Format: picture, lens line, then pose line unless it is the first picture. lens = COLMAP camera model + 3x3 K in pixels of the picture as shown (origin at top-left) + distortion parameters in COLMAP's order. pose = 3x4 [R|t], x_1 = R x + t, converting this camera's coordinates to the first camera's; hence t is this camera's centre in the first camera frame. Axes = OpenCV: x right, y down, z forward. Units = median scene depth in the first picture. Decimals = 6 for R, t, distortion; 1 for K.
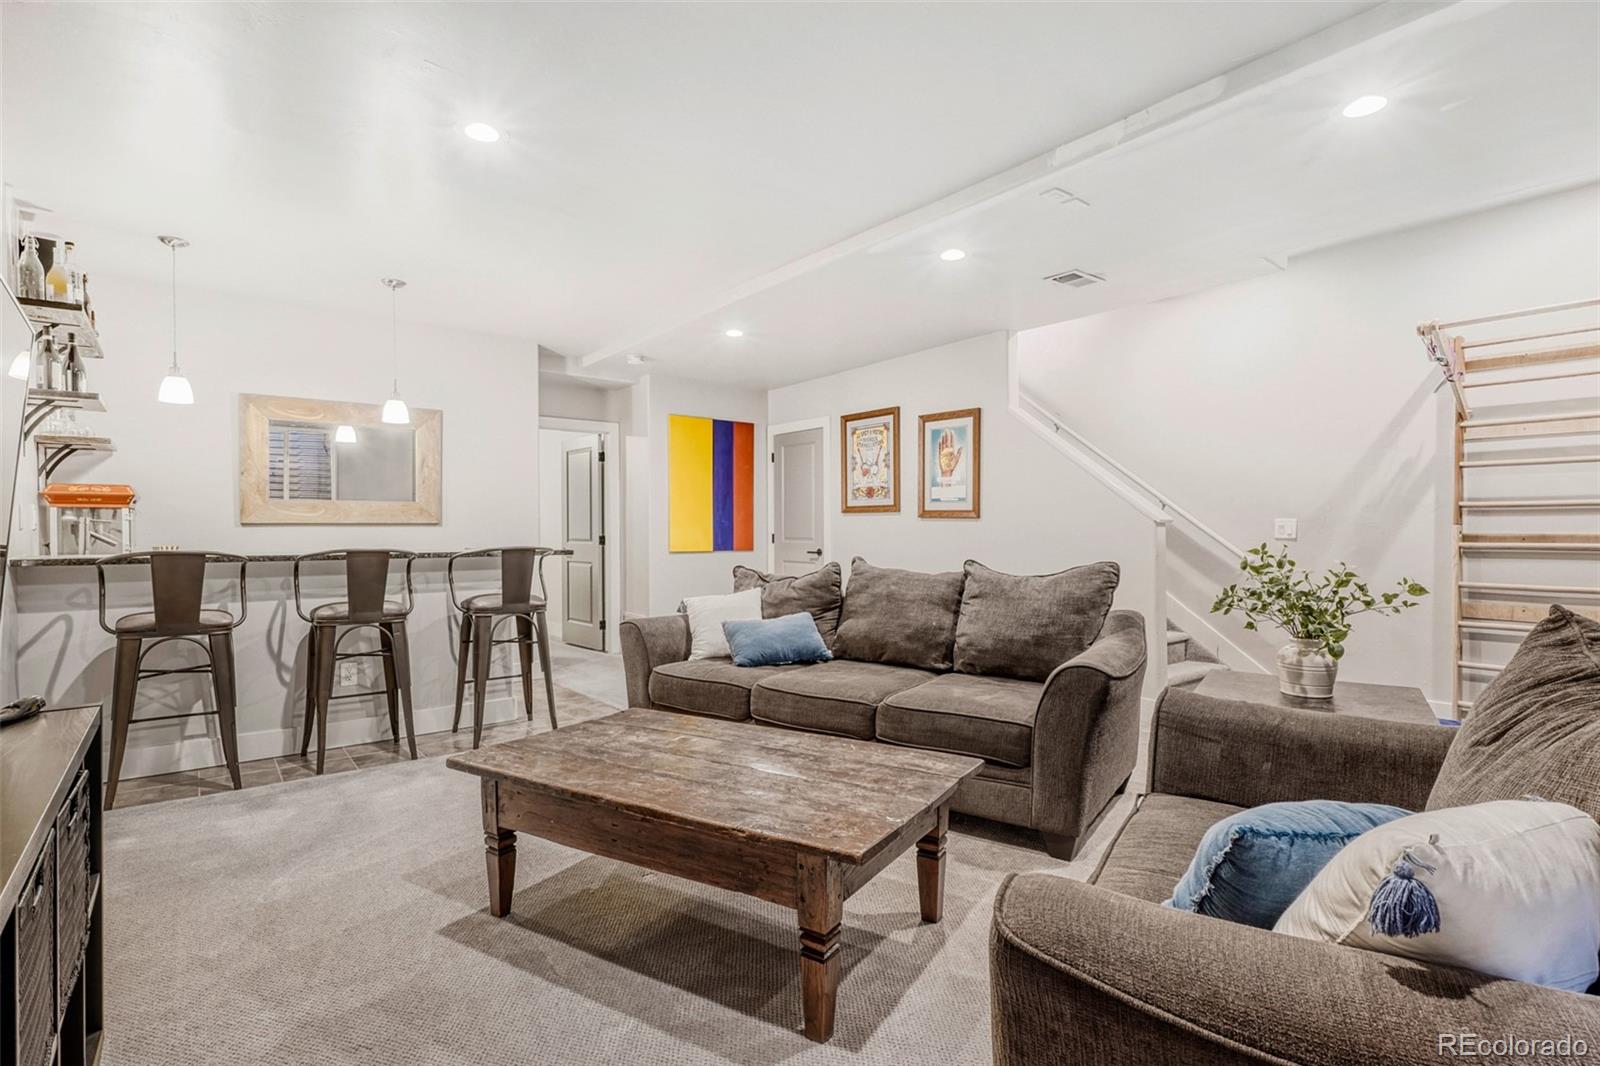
lens RADIAL K [[778.0, 0, 803.1], [0, 778.0, 532.6], [0, 0, 1]] dist [0.010125, -0.003796]
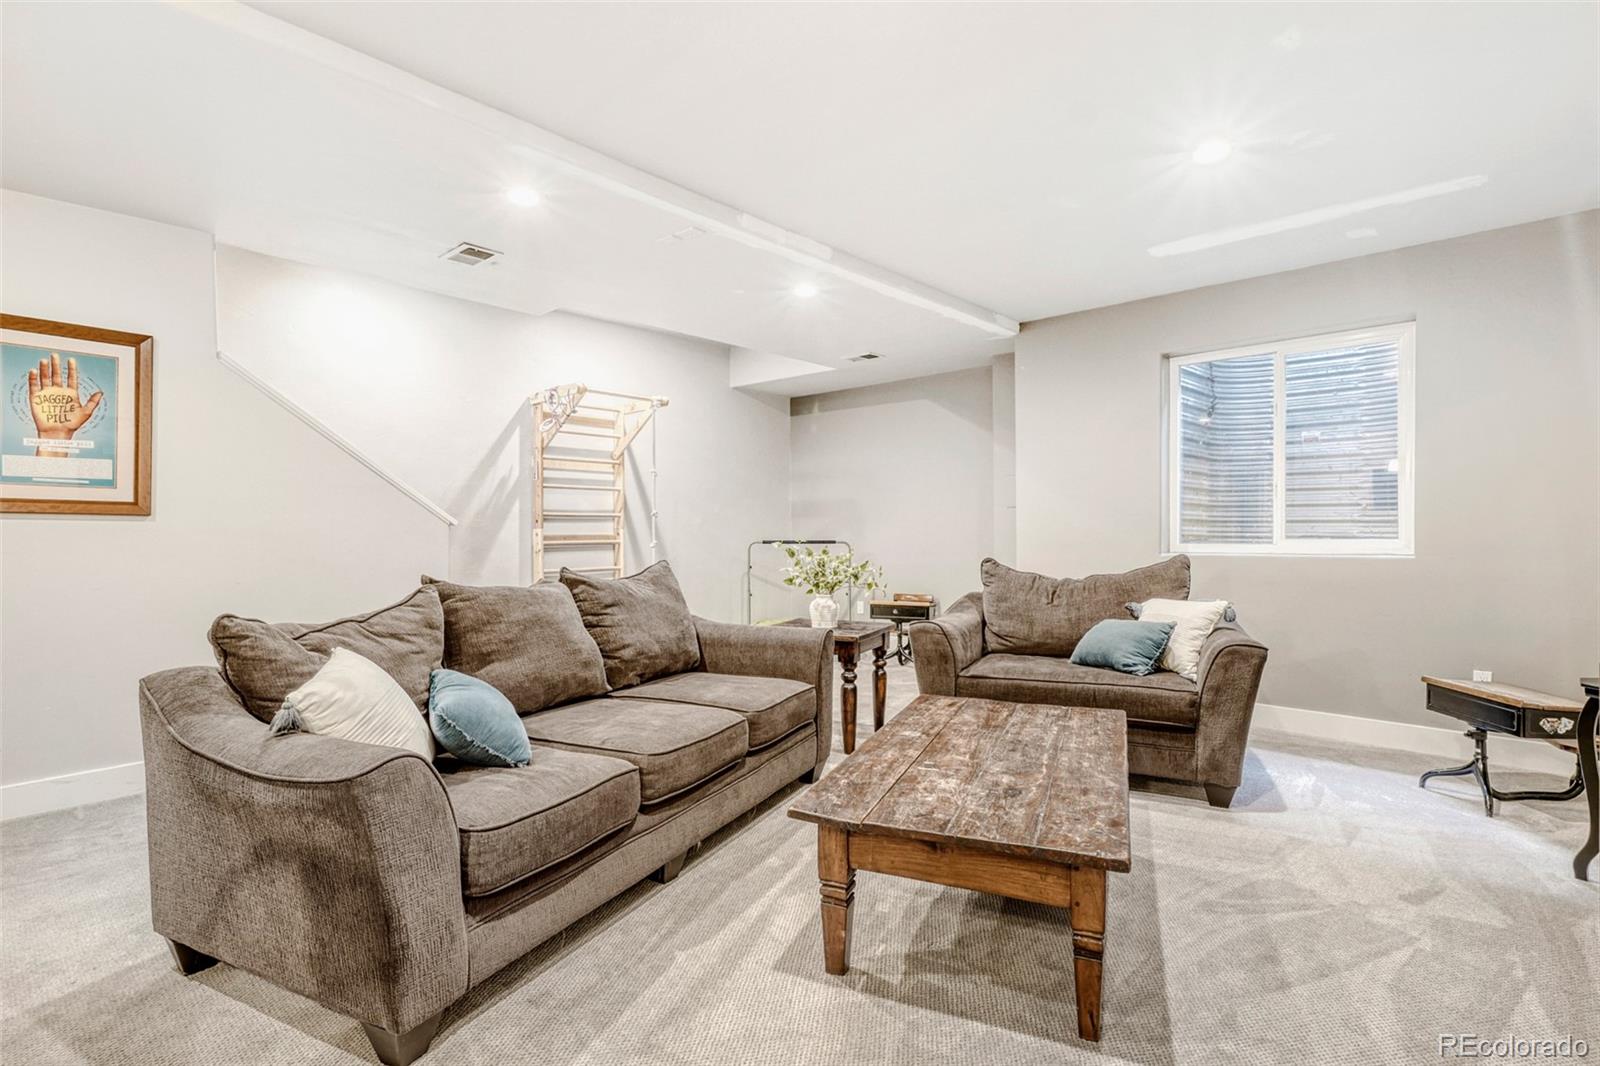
lens RADIAL K [[778.0, 0, 801.0], [0, 778.0, 529.6], [0, 0, 1]] dist [0.010125, -0.003796]
pose [[-0.158066, 0.001482, 0.987427, -0.603548], [0.008913, 0.999960, -0.000074, -0.003938], [-0.987388, 0.008789, -0.158073, 0.768118]]
